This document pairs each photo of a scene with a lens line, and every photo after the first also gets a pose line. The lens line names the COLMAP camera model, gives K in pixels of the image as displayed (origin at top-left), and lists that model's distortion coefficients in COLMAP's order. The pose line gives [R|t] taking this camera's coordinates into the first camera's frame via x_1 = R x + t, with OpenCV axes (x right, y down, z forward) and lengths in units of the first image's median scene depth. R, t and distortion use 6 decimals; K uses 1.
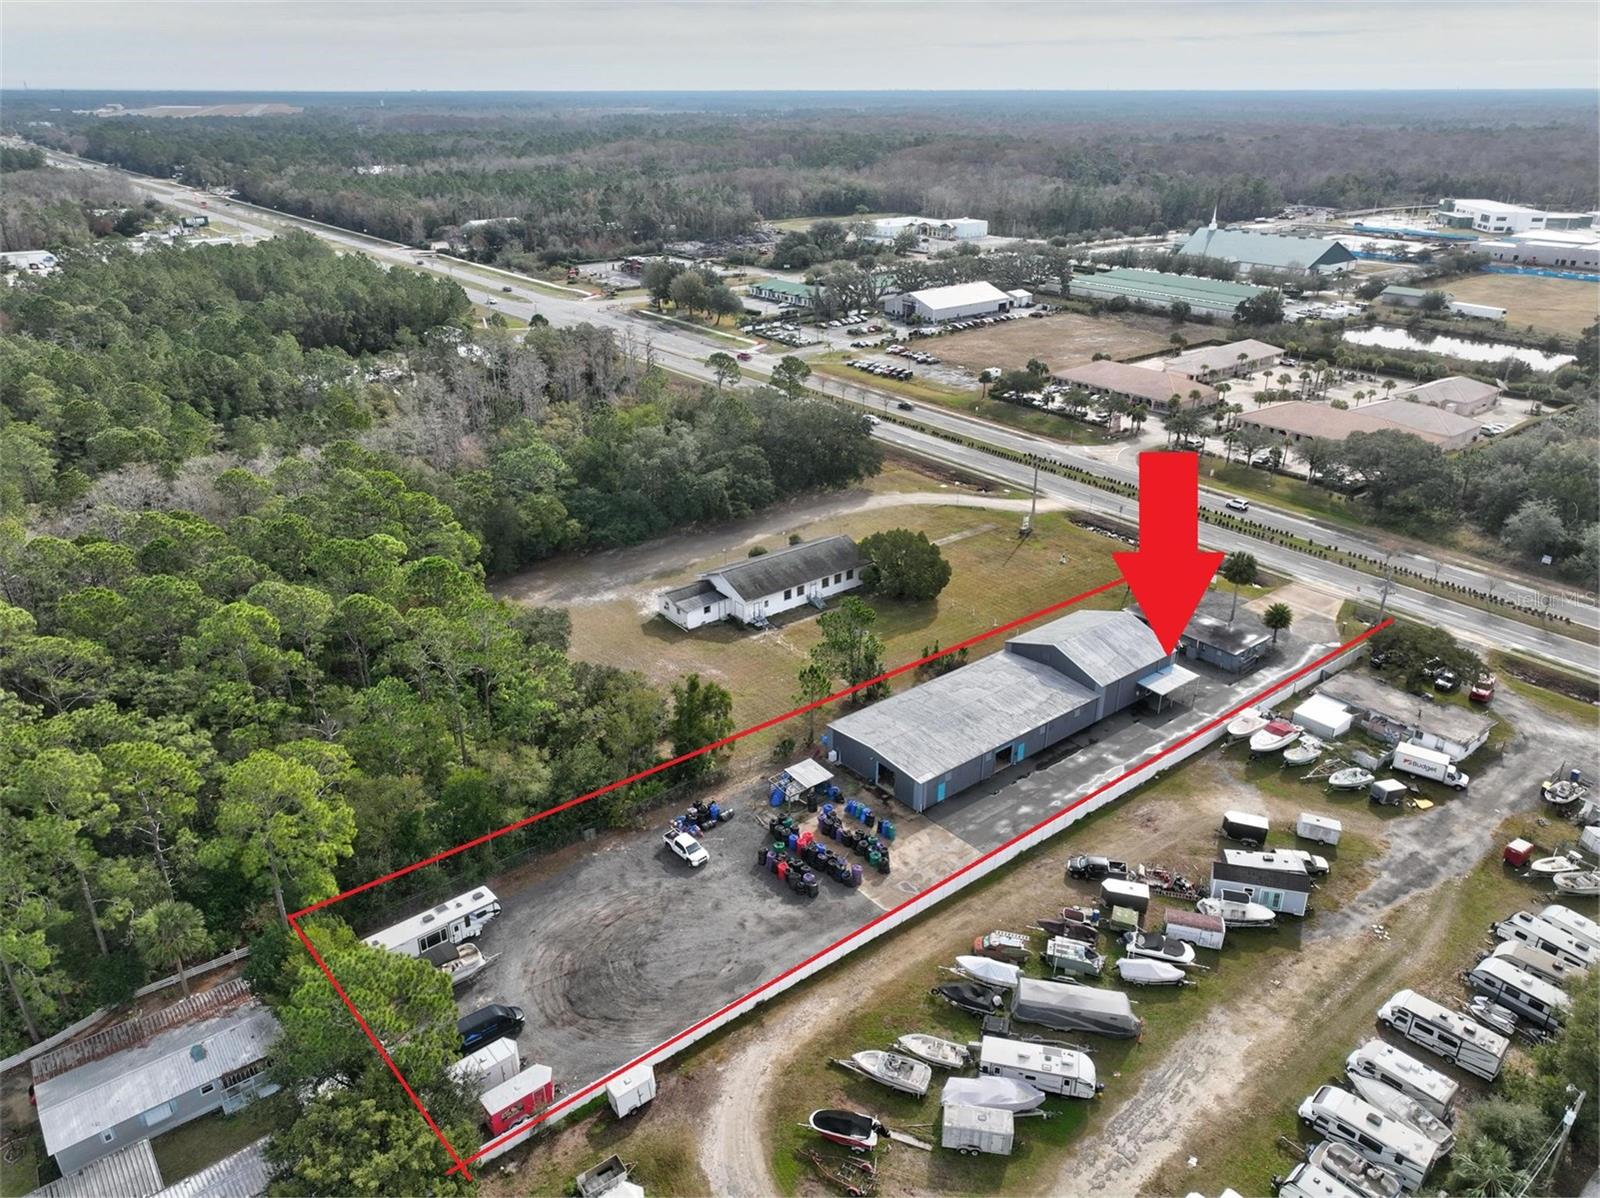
lens RADIAL K [[1126.5, 0, 800.0], [0, 1126.5, 599.0], [0, 0, 1]] dist [0.009486, 0.003028]
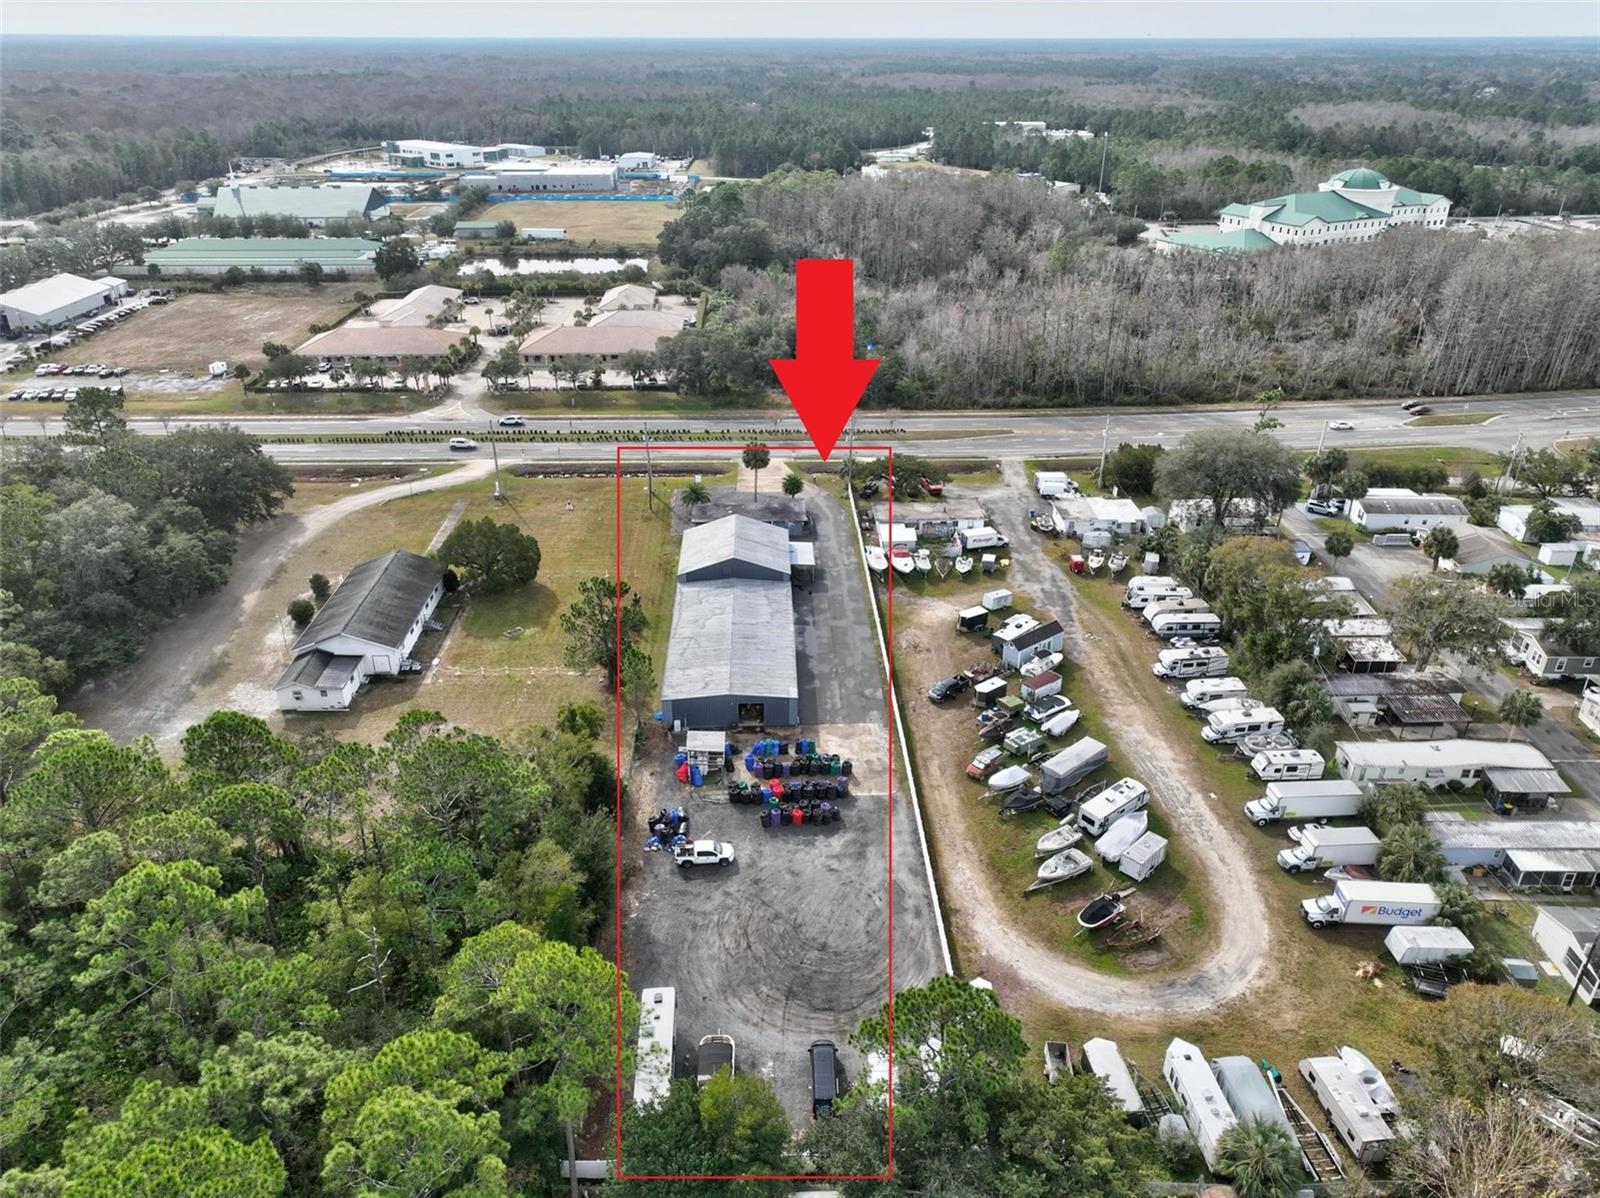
lens RADIAL K [[1126.5, 0, 800.0], [0, 1126.5, 599.0], [0, 0, 1]] dist [0.009486, 0.003028]
pose [[0.600373, -0.359639, 0.714291, -0.460829], [0.331887, 0.924677, 0.186611, -0.090588], [-0.727601, 0.125028, 0.674510, 0.192892]]
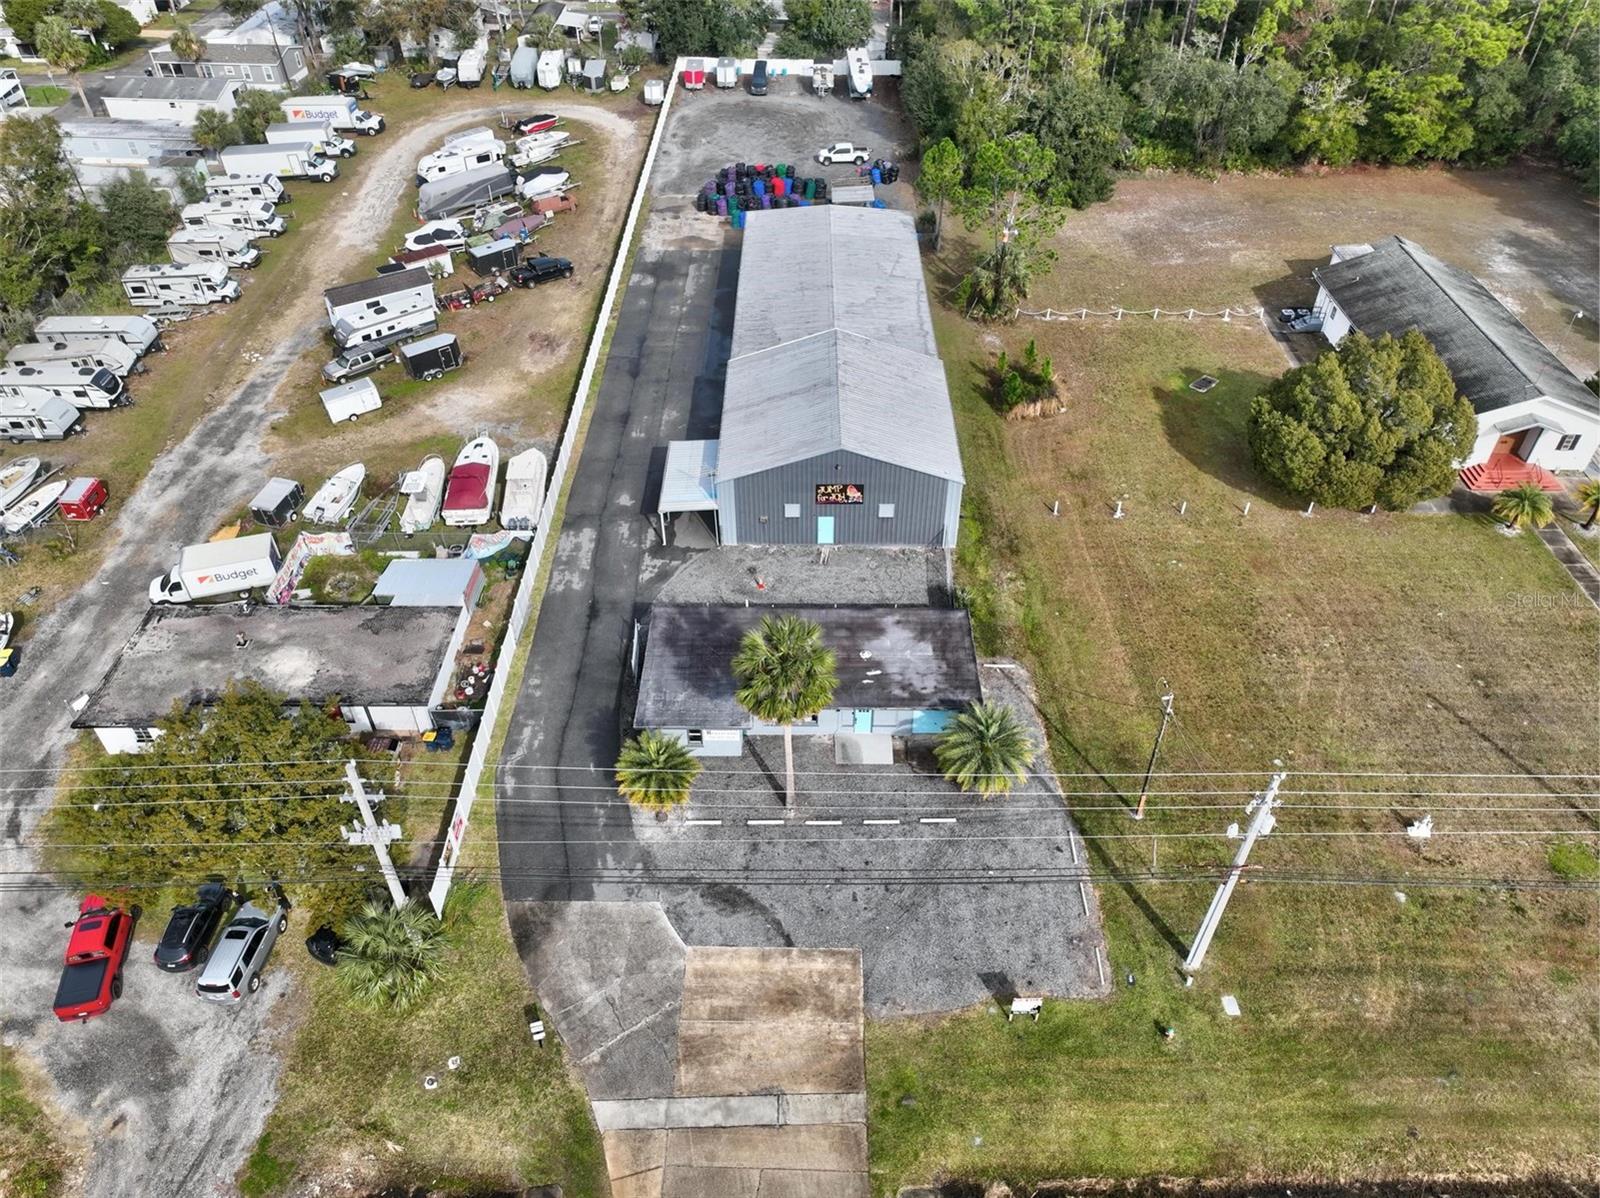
lens RADIAL K [[1126.5, 0, 800.0], [0, 1126.5, 599.0], [0, 0, 1]] dist [0.009486, 0.003028]
pose [[-0.625911, 0.508855, -0.591017, 0.561433], [-0.320852, 0.522703, 0.789833, -0.288269], [0.710837, 0.683995, -0.163898, 1.022124]]
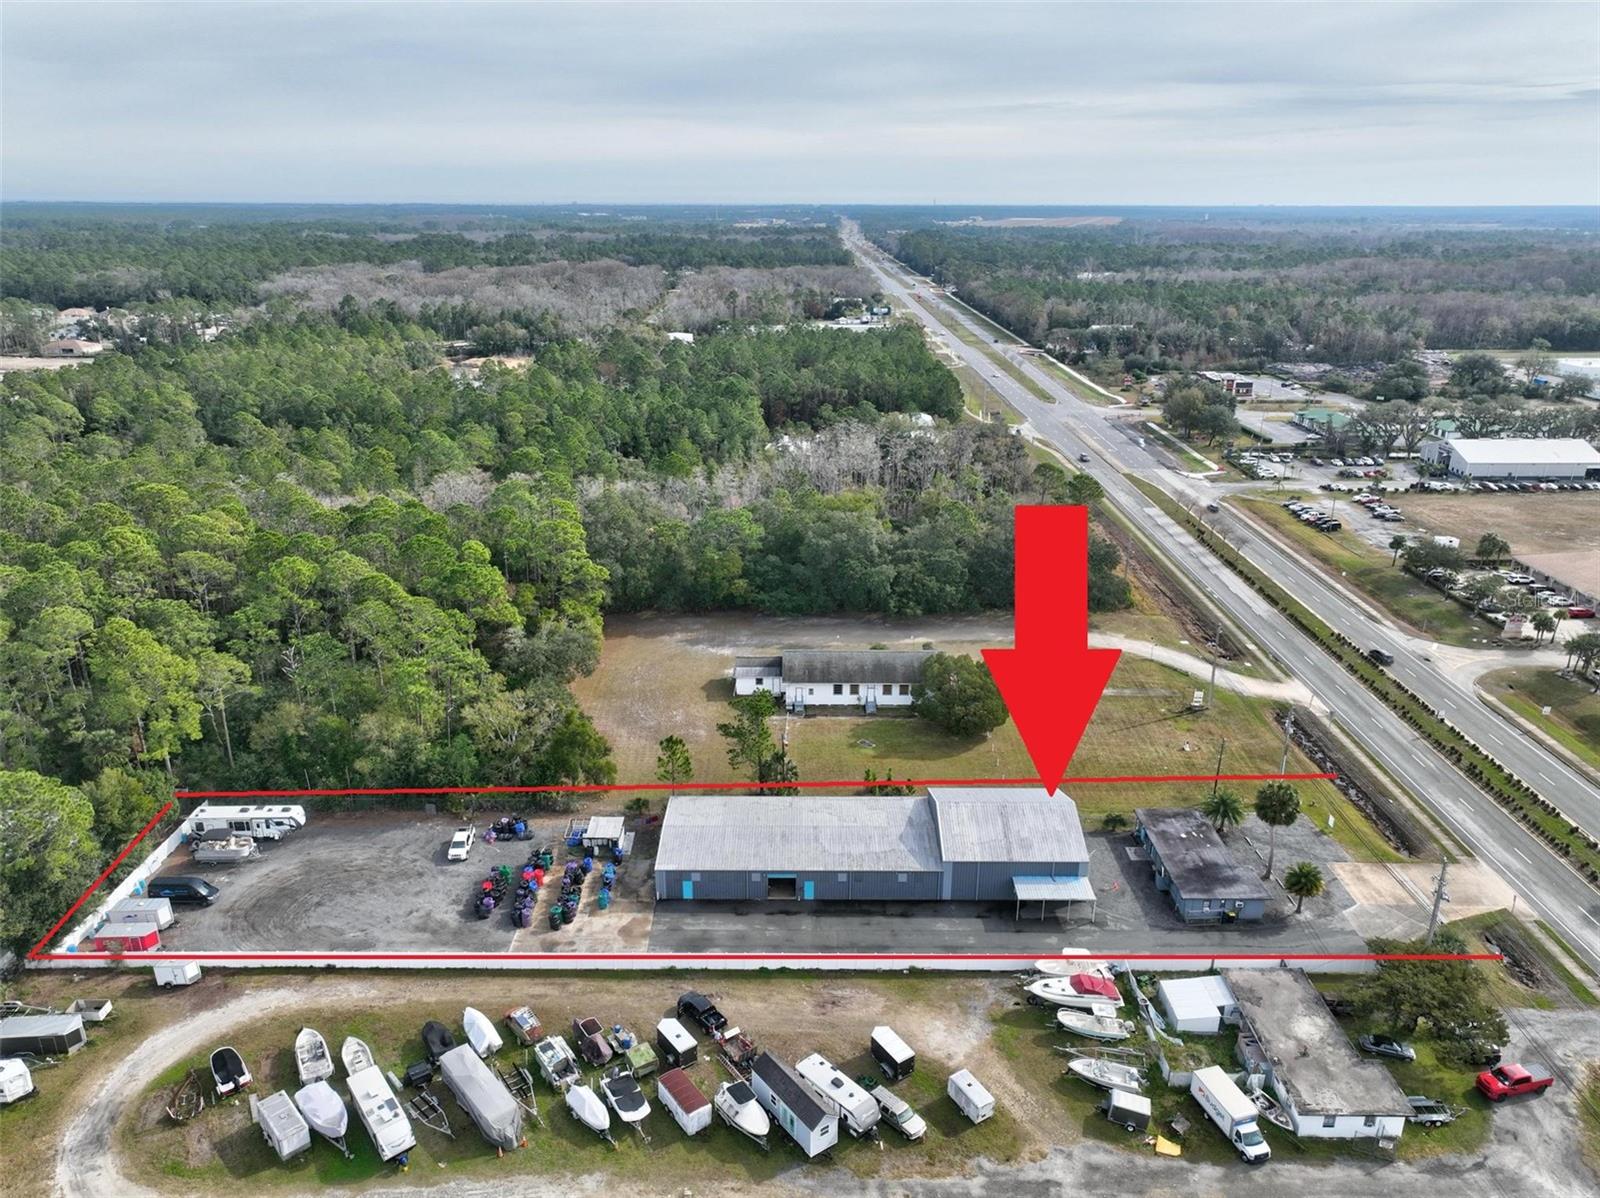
lens RADIAL K [[1126.5, 0, 800.0], [0, 1126.5, 599.0], [0, 0, 1]] dist [0.009486, 0.003028]
pose [[0.779519, 0.212341, -0.589289, 0.548962], [-0.262820, 0.964845, 0.000004, -0.074579], [0.568574, 0.154874, 0.807922, 0.168481]]
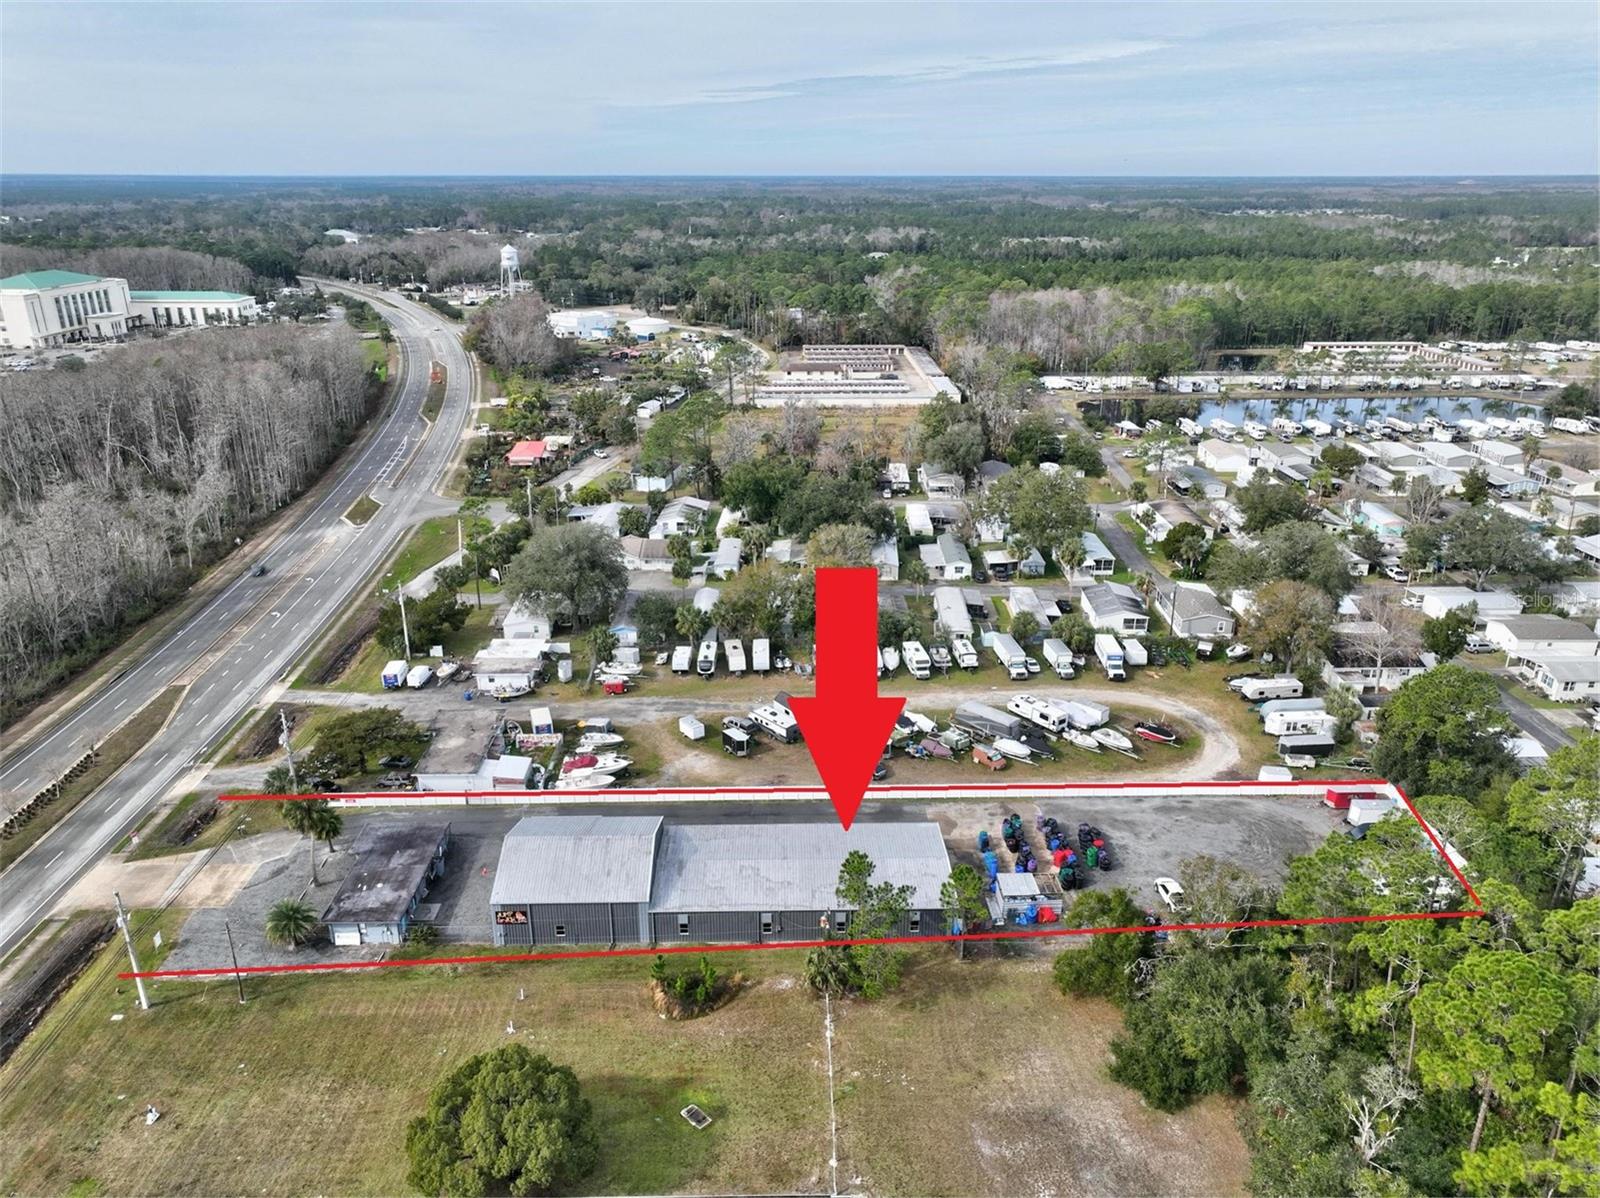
lens RADIAL K [[1126.5, 0, 800.0], [0, 1126.5, 599.0], [0, 0, 1]] dist [0.009486, 0.003028]
pose [[-0.795511, -0.212893, 0.567309, -0.256549], [0.247787, 0.740092, 0.625193, -0.502114], [-0.552960, 0.637919, -0.535999, 1.110051]]
